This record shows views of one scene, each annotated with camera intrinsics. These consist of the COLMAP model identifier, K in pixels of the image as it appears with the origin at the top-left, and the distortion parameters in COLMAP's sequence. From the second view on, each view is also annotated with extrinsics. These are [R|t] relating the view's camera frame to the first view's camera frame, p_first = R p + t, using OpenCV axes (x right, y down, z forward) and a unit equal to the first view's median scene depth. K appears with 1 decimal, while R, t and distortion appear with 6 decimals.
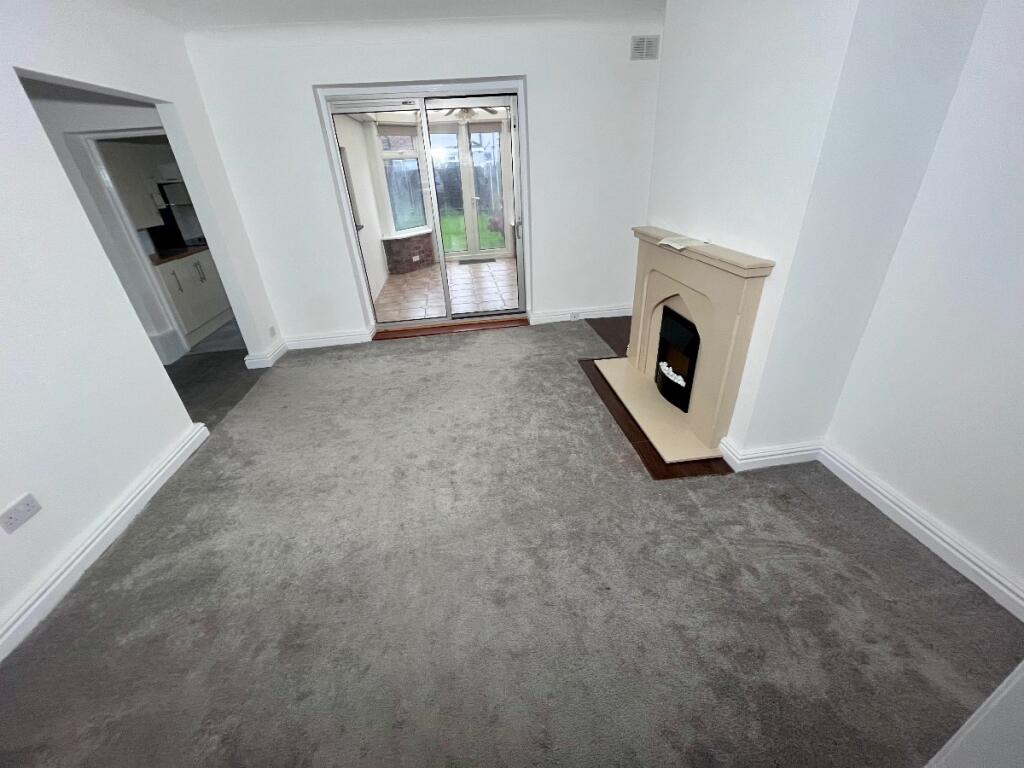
lens RADIAL K [[411.6, 0, 510.3], [0, 411.6, 381.2], [0, 0, 1]] dist [-0.001371, -0.000230]
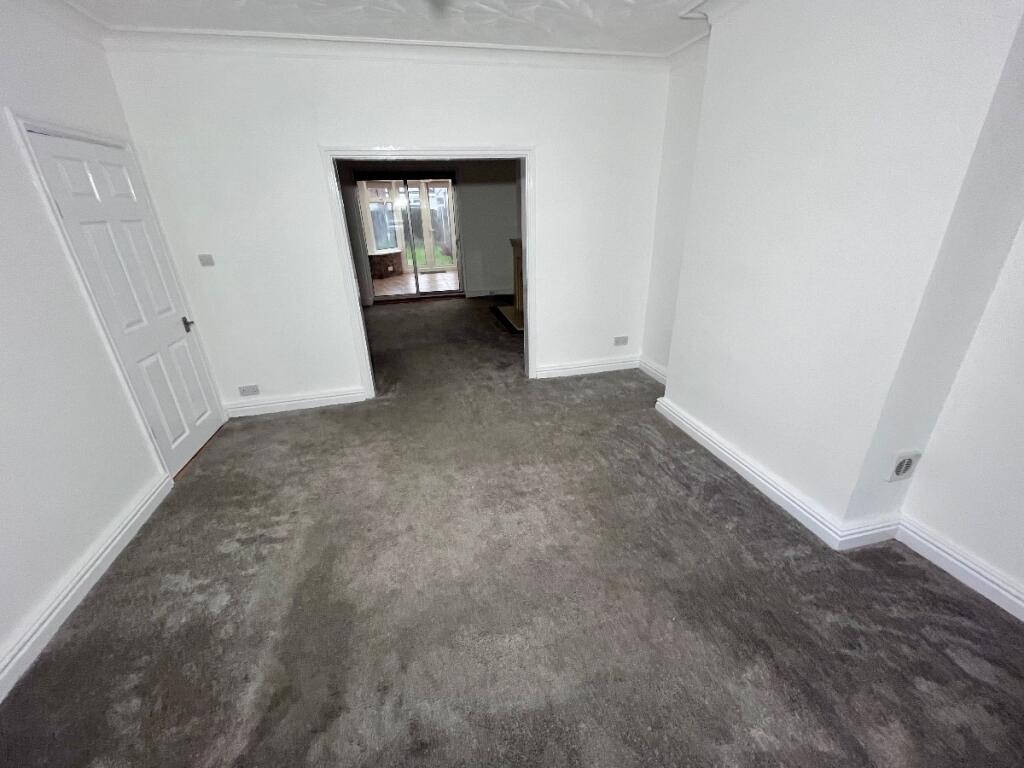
lens RADIAL K [[411.6, 0, 510.3], [0, 411.6, 381.2], [0, 0, 1]] dist [-0.001371, -0.000230]
pose [[0.994039, -0.018335, 0.107476, 0.026969], [0.027873, 0.995737, -0.087930, 0.239774], [-0.105406, 0.090402, 0.990312, -0.449993]]
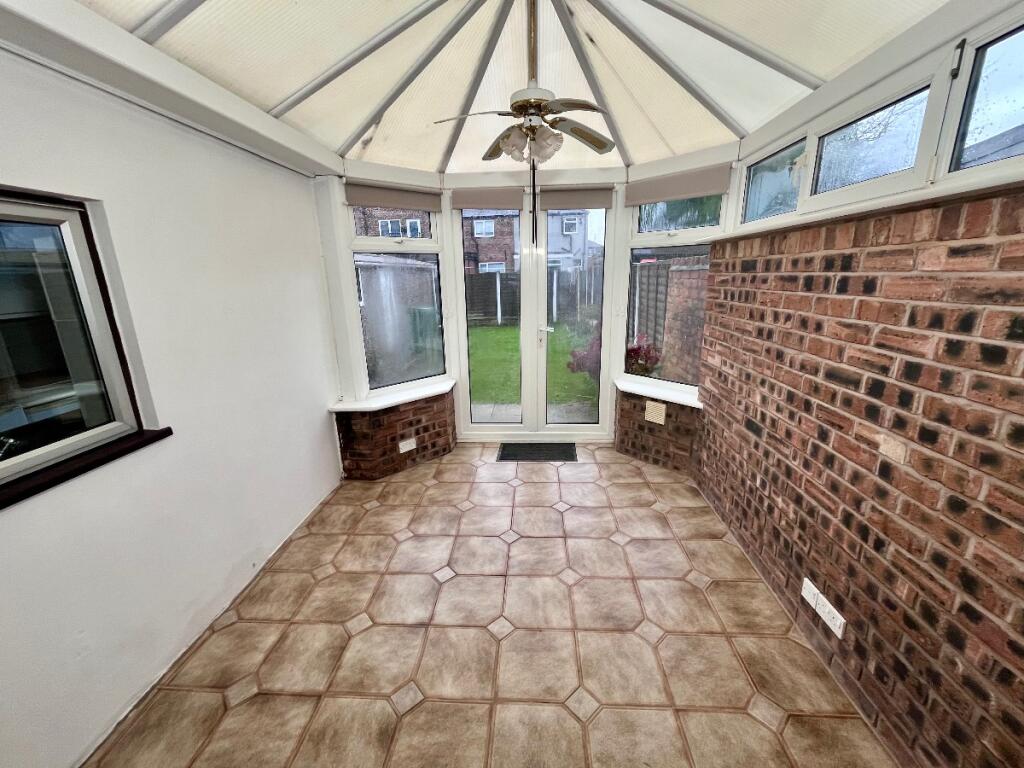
lens RADIAL K [[411.6, 0, 510.3], [0, 411.6, 381.2], [0, 0, 1]] dist [-0.001371, -0.000230]
pose [[0.979067, 0.084731, -0.185065, -0.030292], [-0.122610, 0.971269, -0.203967, -0.296160], [0.162466, 0.222389, 0.961326, 0.559266]]
